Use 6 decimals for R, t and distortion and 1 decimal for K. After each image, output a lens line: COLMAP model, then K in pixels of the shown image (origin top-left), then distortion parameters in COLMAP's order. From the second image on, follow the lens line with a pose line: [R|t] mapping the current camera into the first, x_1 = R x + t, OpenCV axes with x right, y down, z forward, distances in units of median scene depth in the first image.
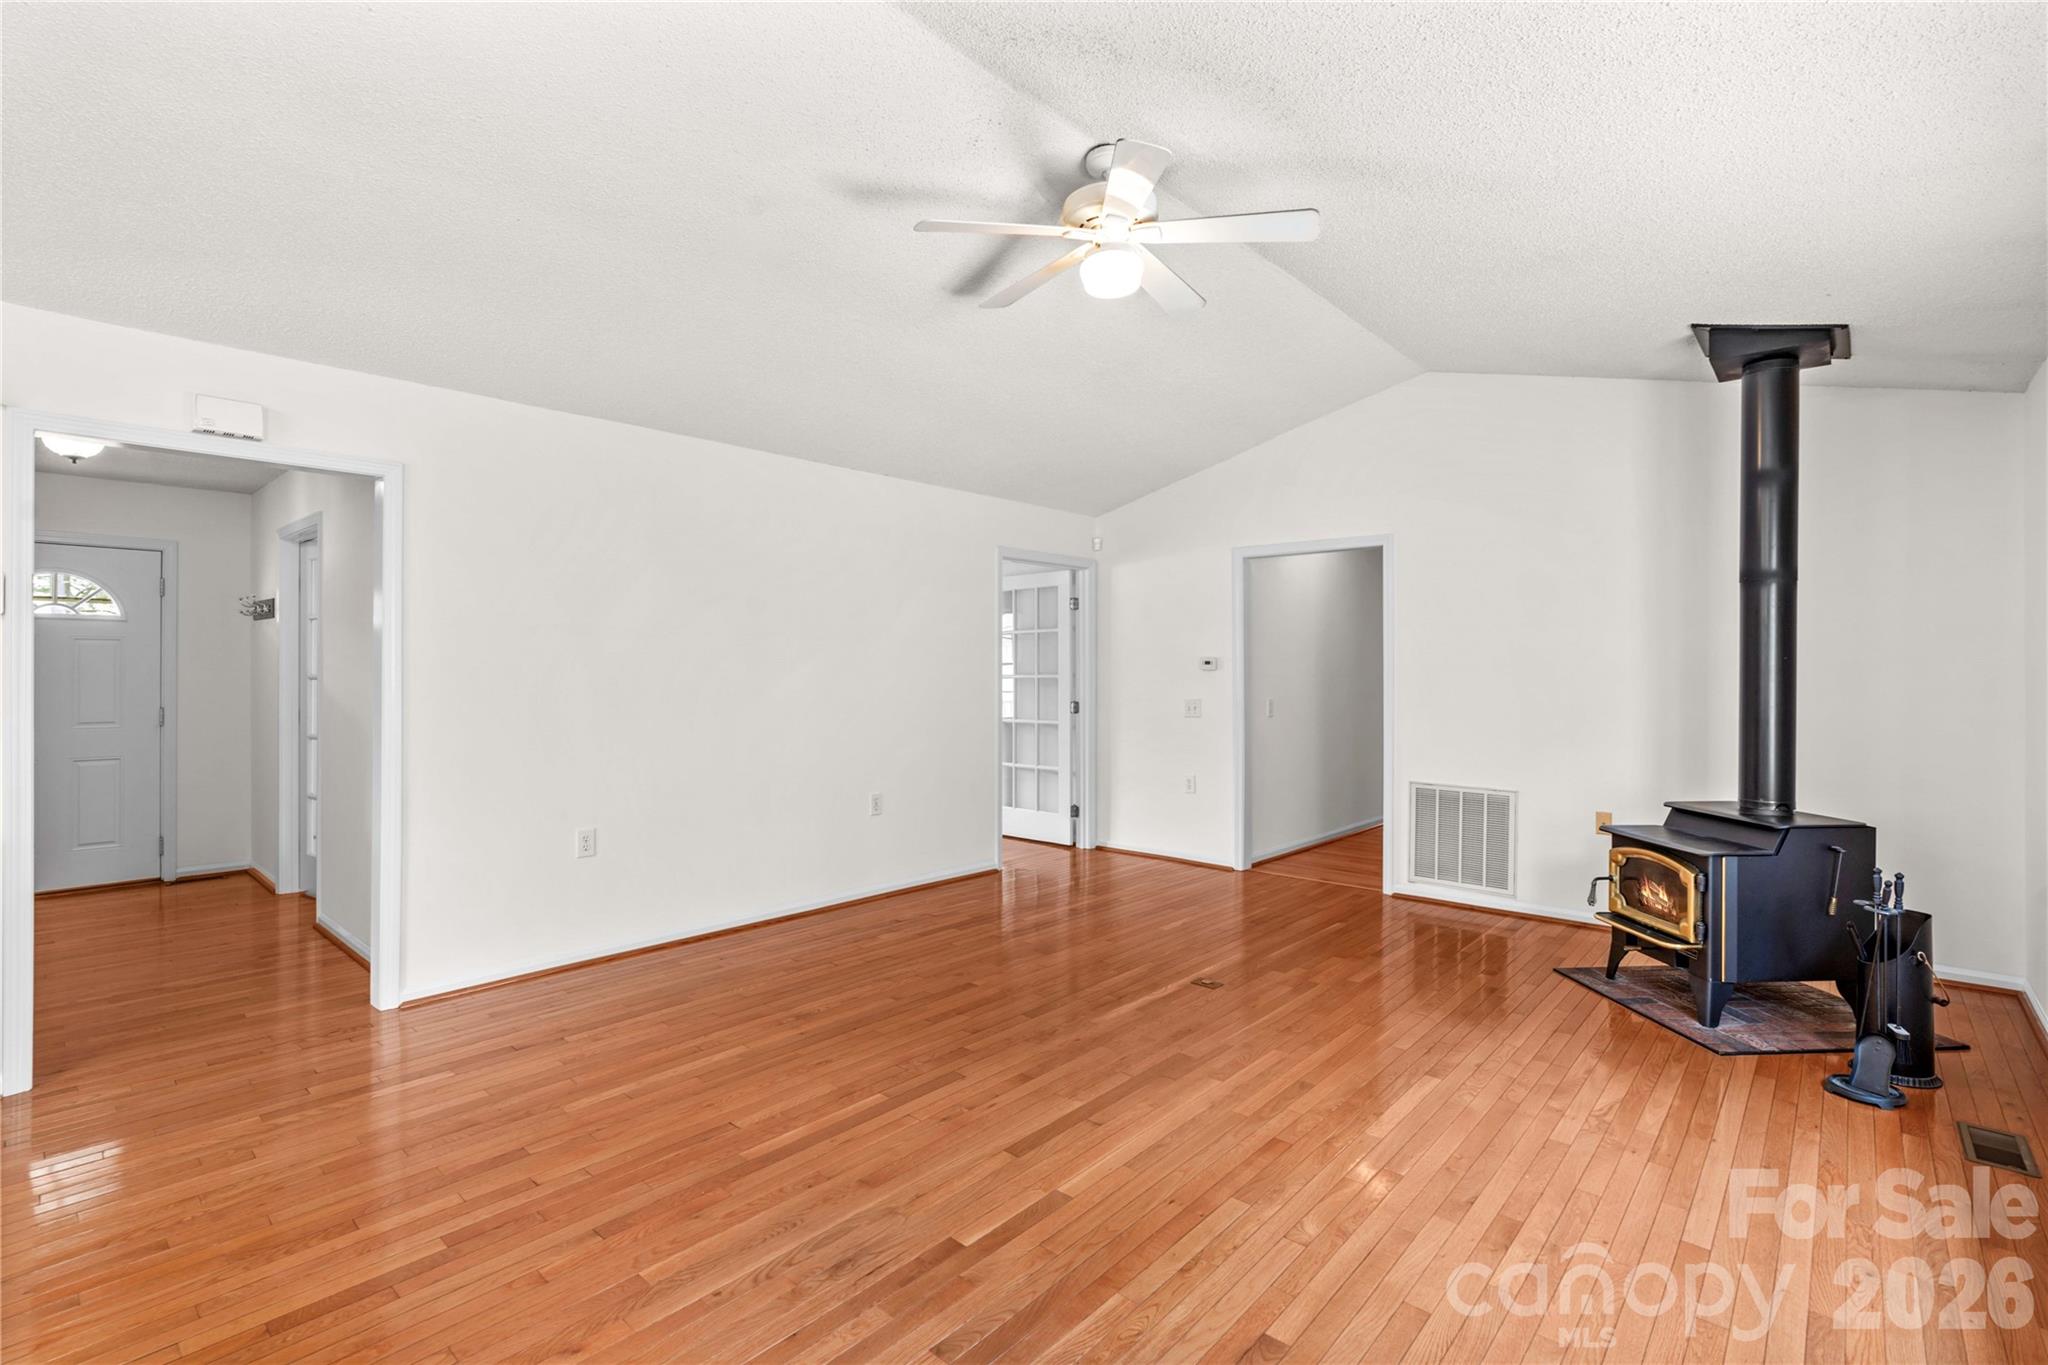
lens RADIAL K [[940.8, 0, 1013.1], [0, 940.8, 668.6], [0, 0, 1]] dist [-0.015708, 0.005143]
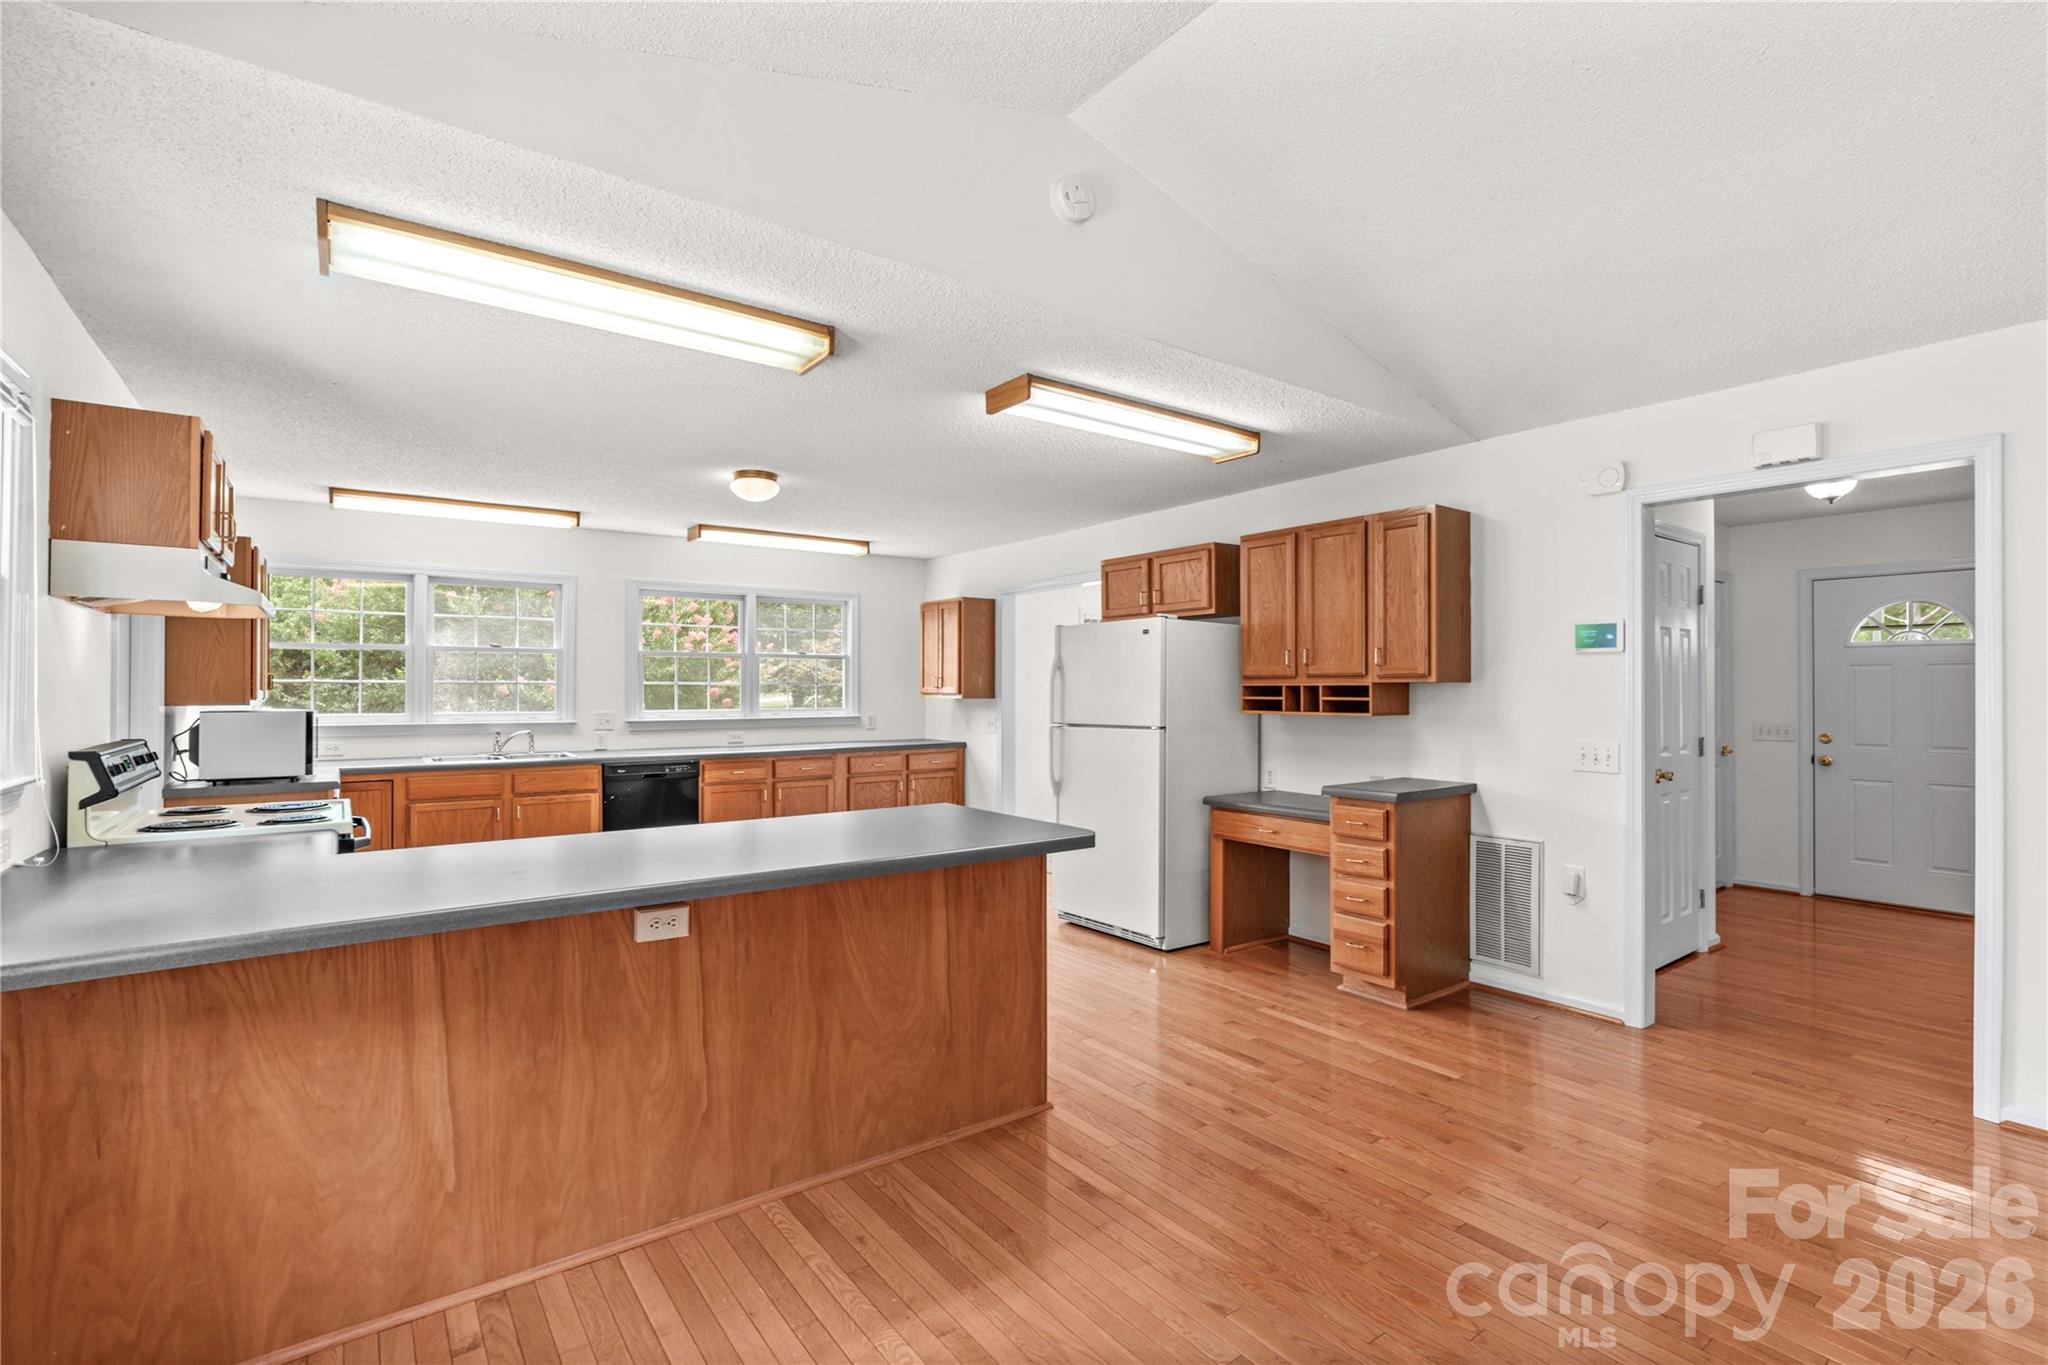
lens RADIAL K [[940.8, 0, 1031.5], [0, 940.8, 682.3], [0, 0, 1]] dist [-0.015708, 0.005143]
pose [[-0.198010, -0.010525, -0.980144, 0.265905], [-0.003022, 0.999944, -0.010127, 0.000412], [0.980195, 0.000957, -0.198030, 0.339058]]
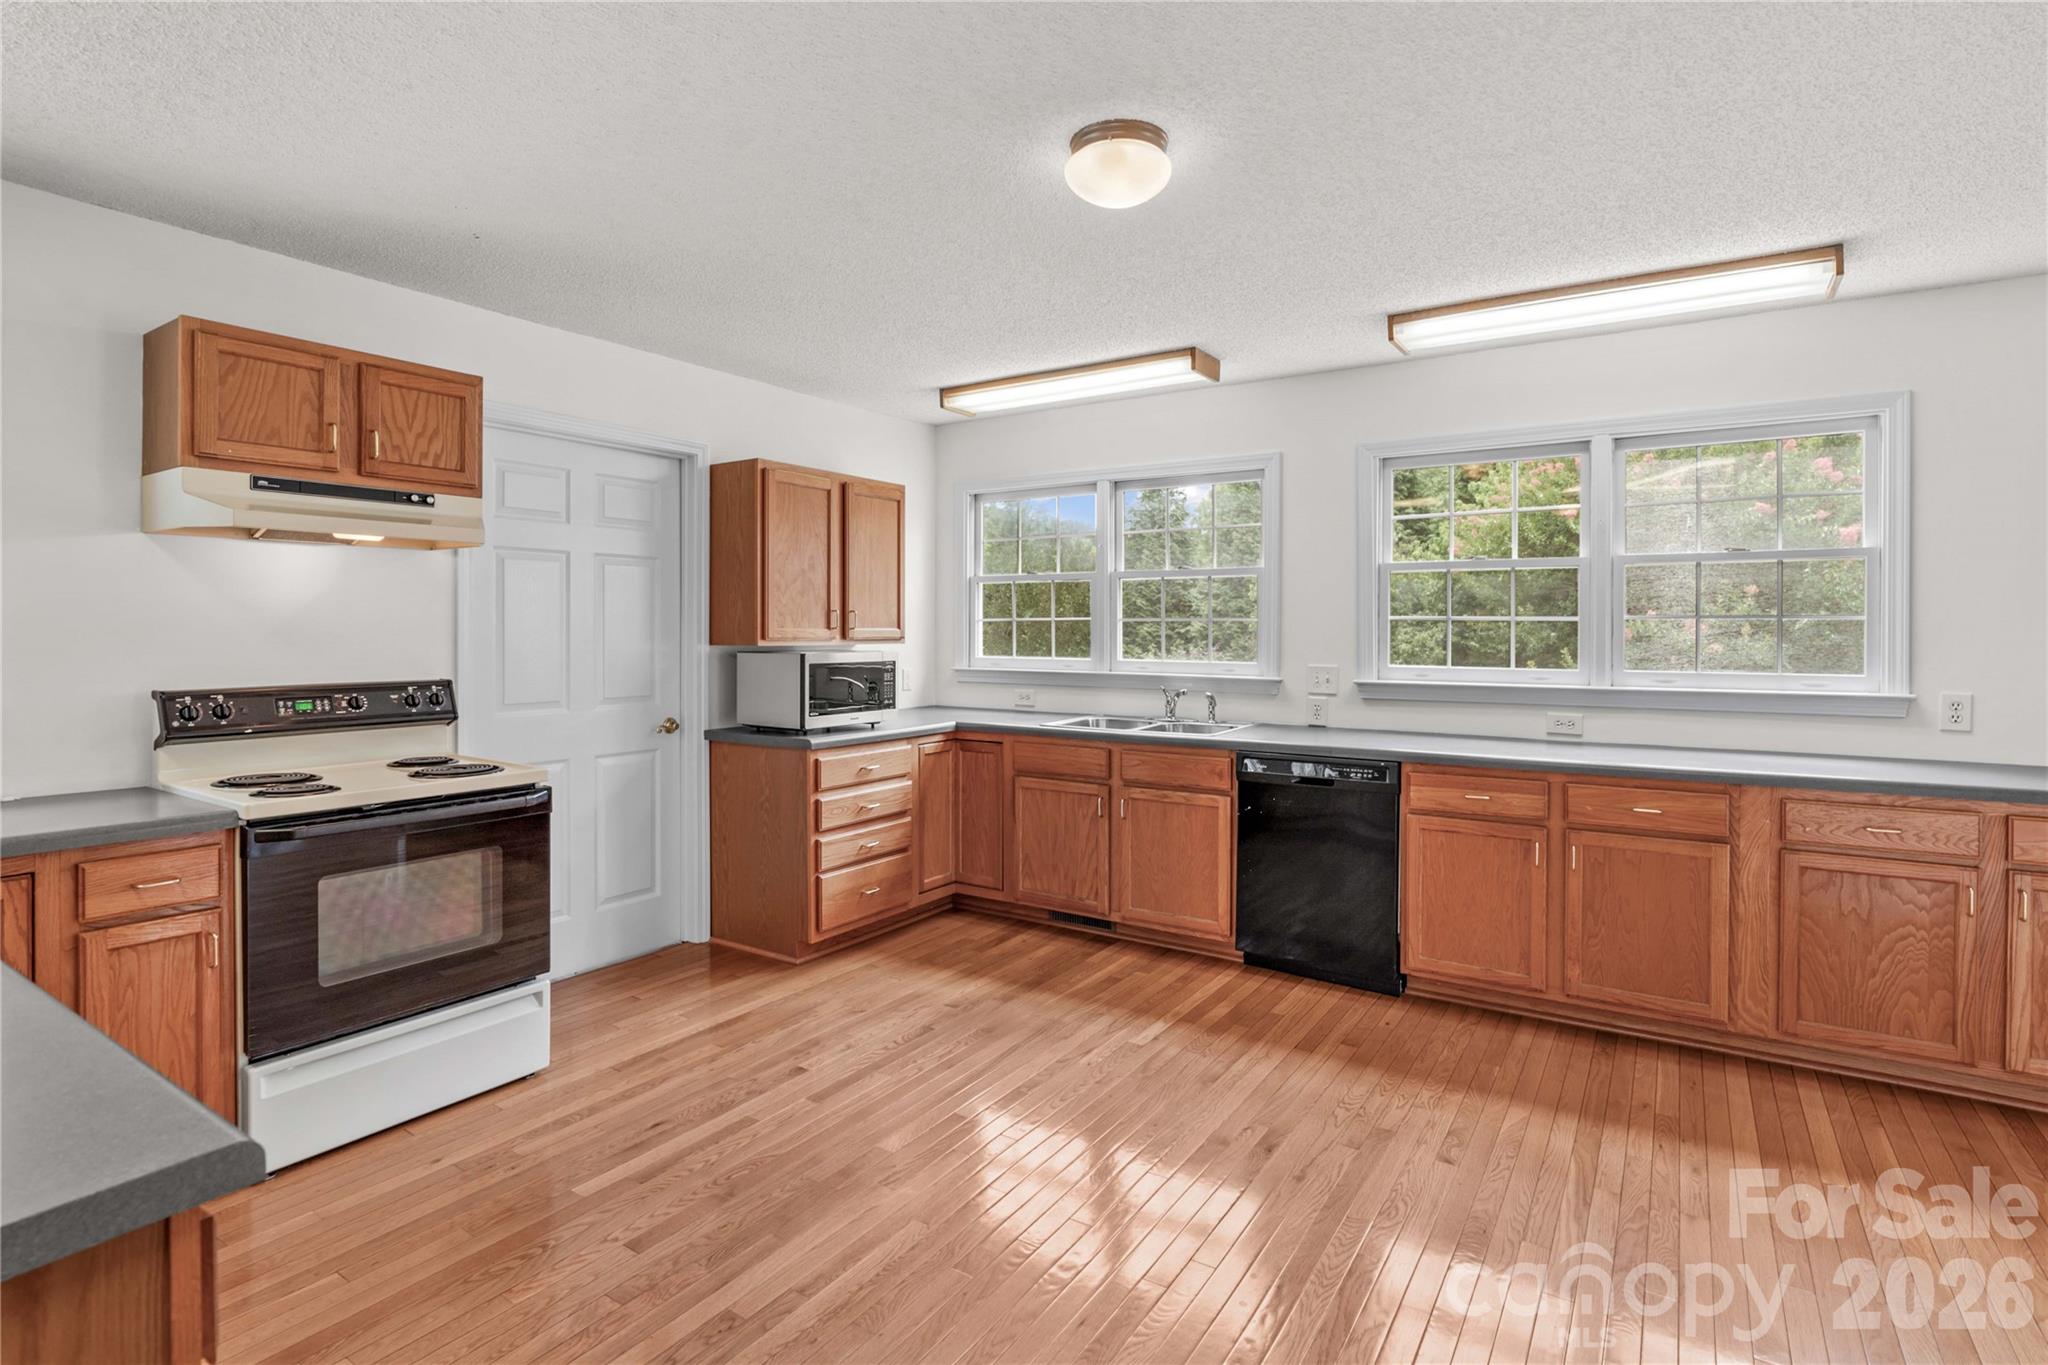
lens RADIAL K [[1004.1, 0, 1010.1], [0, 1004.1, 632.6], [0, 0, 1]] dist [-0.021298, 0.000745]
pose [[-0.990107, -0.004177, -0.140249, -0.766103], [-0.005177, 0.999964, 0.006763, -0.003451], [0.140216, 0.007422, -0.990093, 0.308230]]
